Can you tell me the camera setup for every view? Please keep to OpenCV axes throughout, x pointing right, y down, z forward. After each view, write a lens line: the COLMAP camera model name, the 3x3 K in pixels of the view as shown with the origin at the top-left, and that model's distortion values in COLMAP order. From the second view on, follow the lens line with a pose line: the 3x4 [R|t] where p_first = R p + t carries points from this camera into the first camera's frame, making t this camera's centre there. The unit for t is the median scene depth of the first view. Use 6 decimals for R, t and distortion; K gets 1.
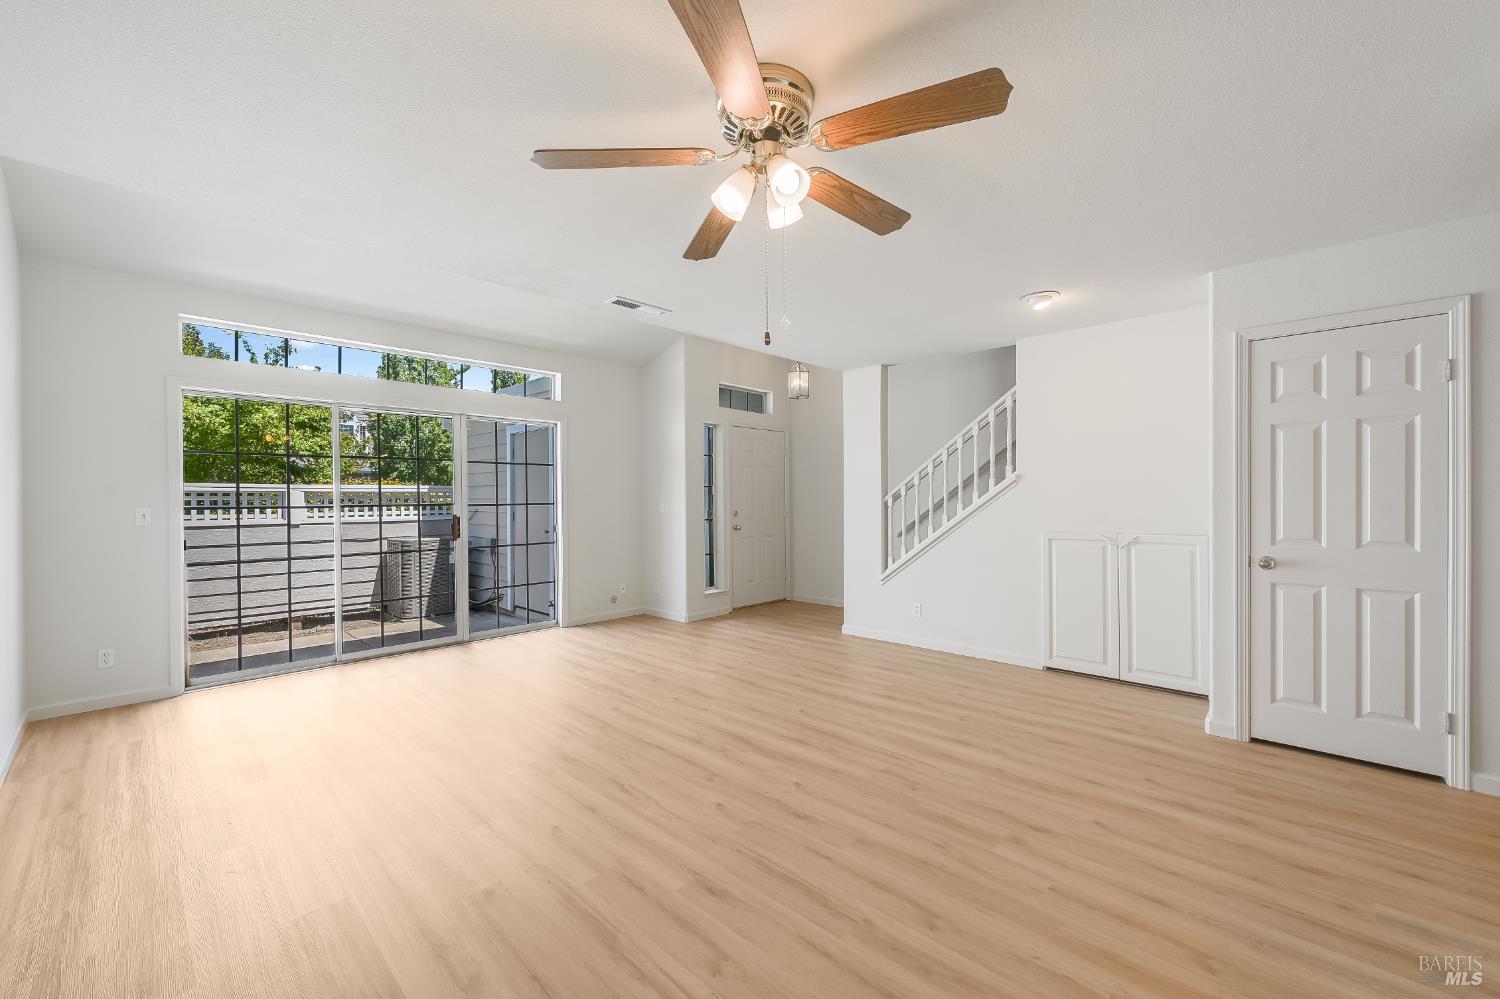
lens RADIAL K [[593.3, 0, 754.6], [0, 593.3, 496.9], [0, 0, 1]] dist [0.001559, 0.000125]
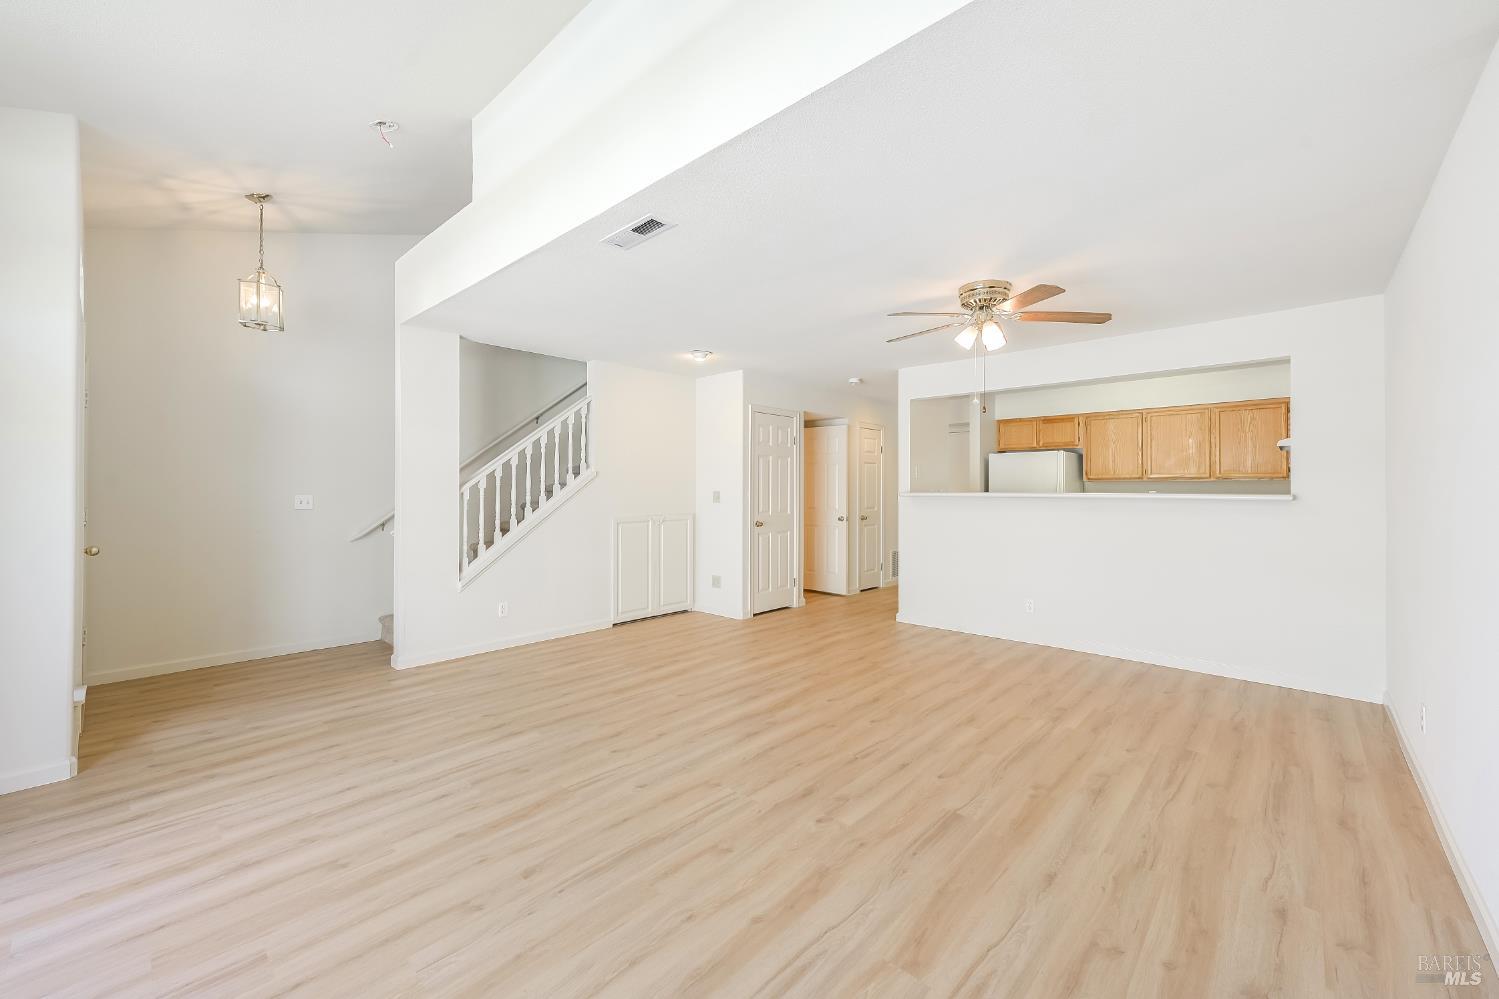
lens RADIAL K [[592.8, 0, 743.7], [0, 592.8, 489.1], [0, 0, 1]] dist [0.010002, -0.000037]
pose [[-0.001110, 0.006600, 0.999978, -1.045592], [-0.004411, 0.999968, -0.006605, 0.006657], [-0.999990, -0.004418, -0.001081, 0.970239]]
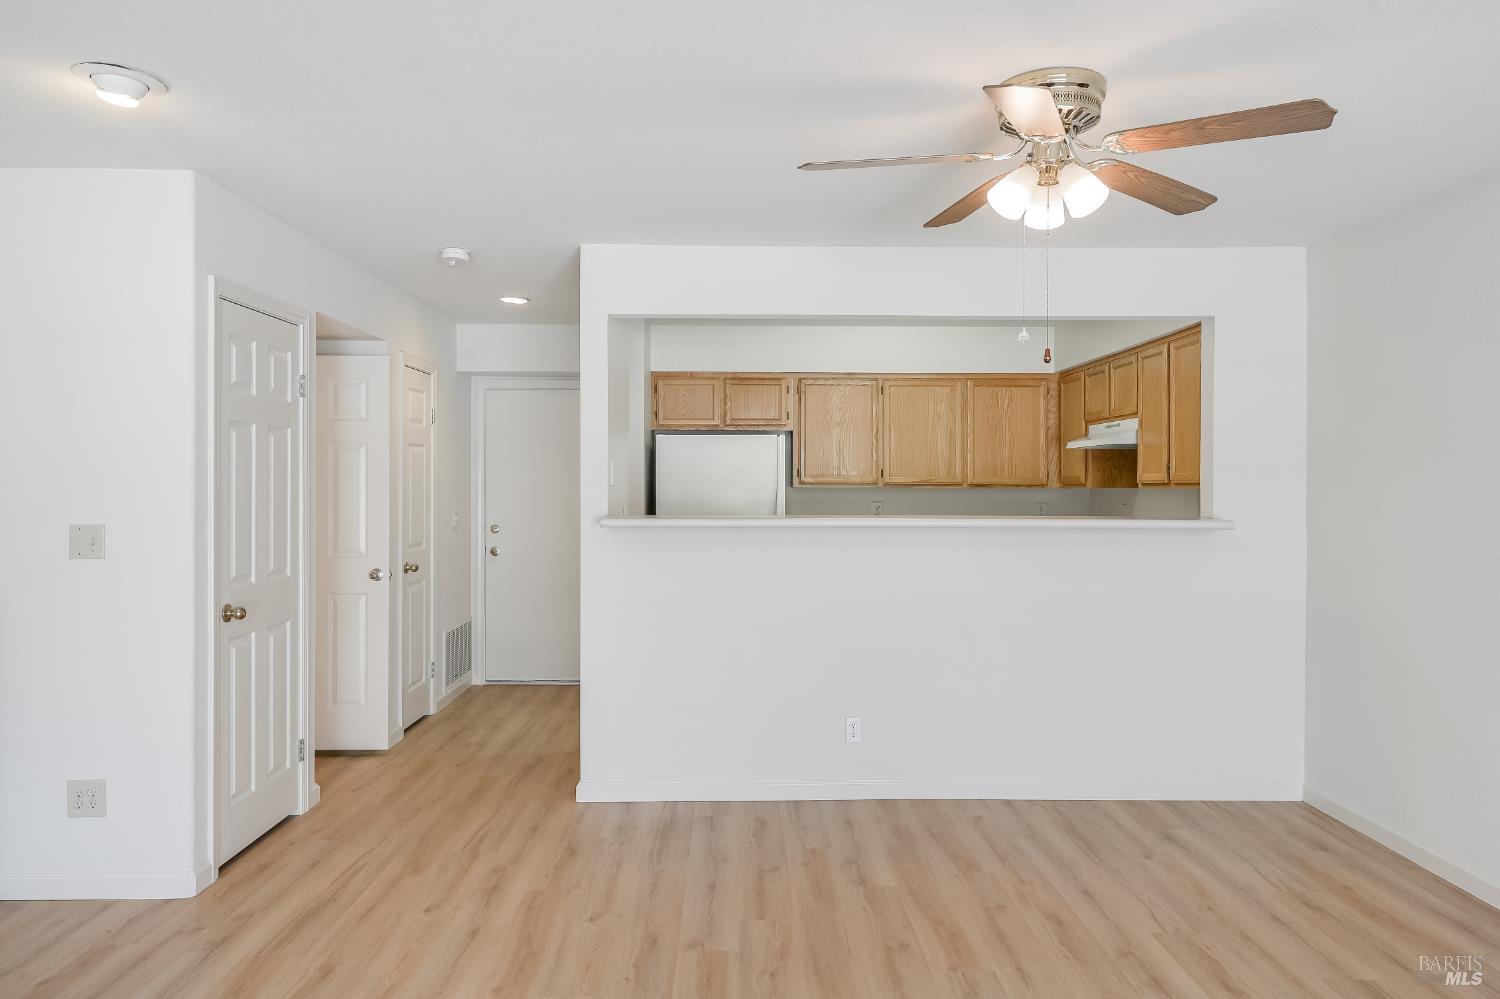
lens RADIAL K [[998.7, 0, 745.3], [0, 998.7, 493.8], [0, 0, 1]] dist [0.005431, 0.000819]
pose [[-0.692536, -0.001779, 0.721382, -0.404079], [0.001575, 0.999991, 0.003978, -0.033875], [-0.721382, 0.003891, -0.692526, 1.279393]]
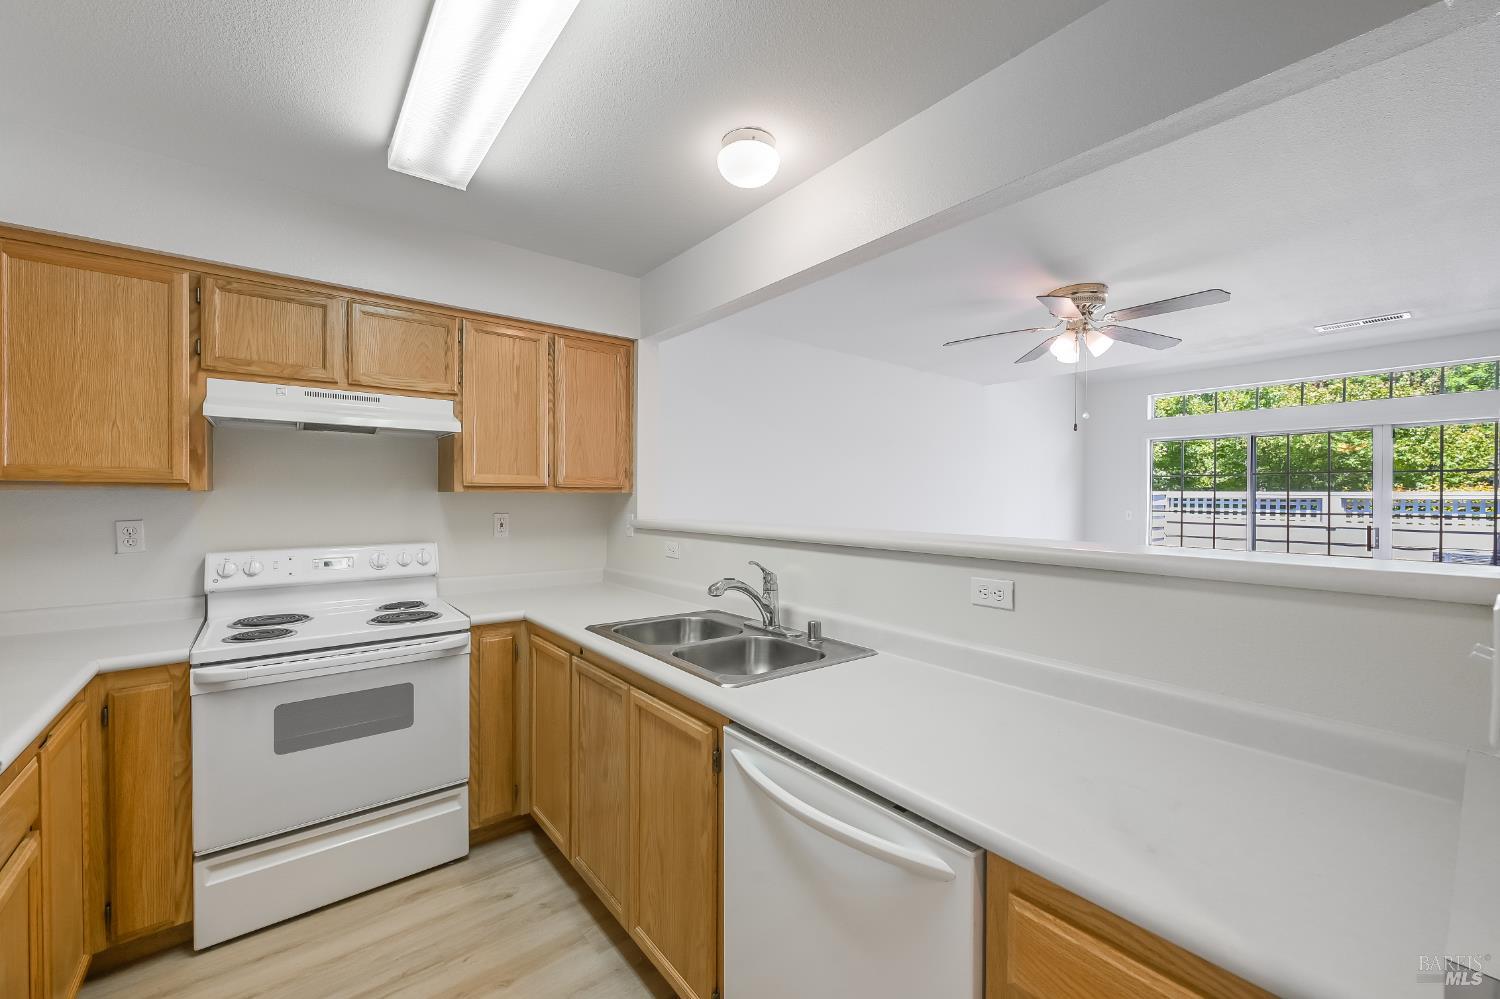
lens RADIAL K [[593.3, 0, 754.6], [0, 593.3, 496.9], [0, 0, 1]] dist [0.001559, 0.000125]
pose [[-0.142160, 0.011586, -0.989776, 1.014144], [-0.005143, 0.999909, 0.012443, -0.040999], [0.989830, 0.006859, -0.142087, 0.165702]]
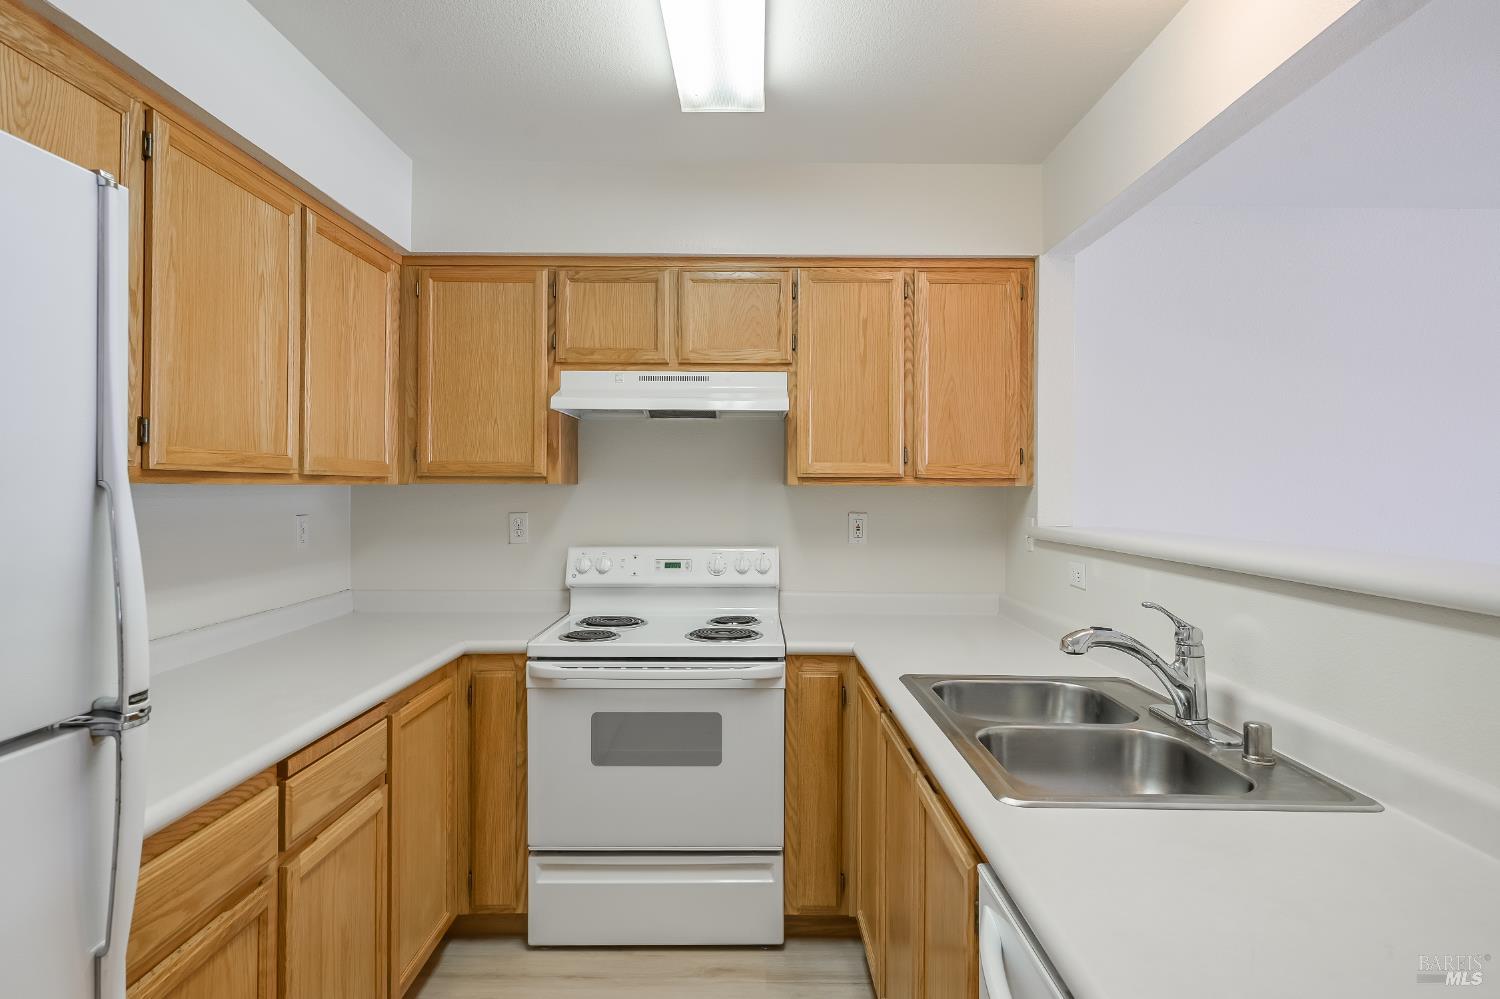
lens RADIAL K [[830.9, 0, 752.1], [0, 830.9, 477.4], [0, 0, 1]] dist [0.001466, -0.000086]
pose [[-0.726048, -0.002155, -0.687640, 0.932418], [0.000319, 0.999994, -0.003472, -0.040800], [0.687644, -0.002740, -0.726043, 0.271623]]
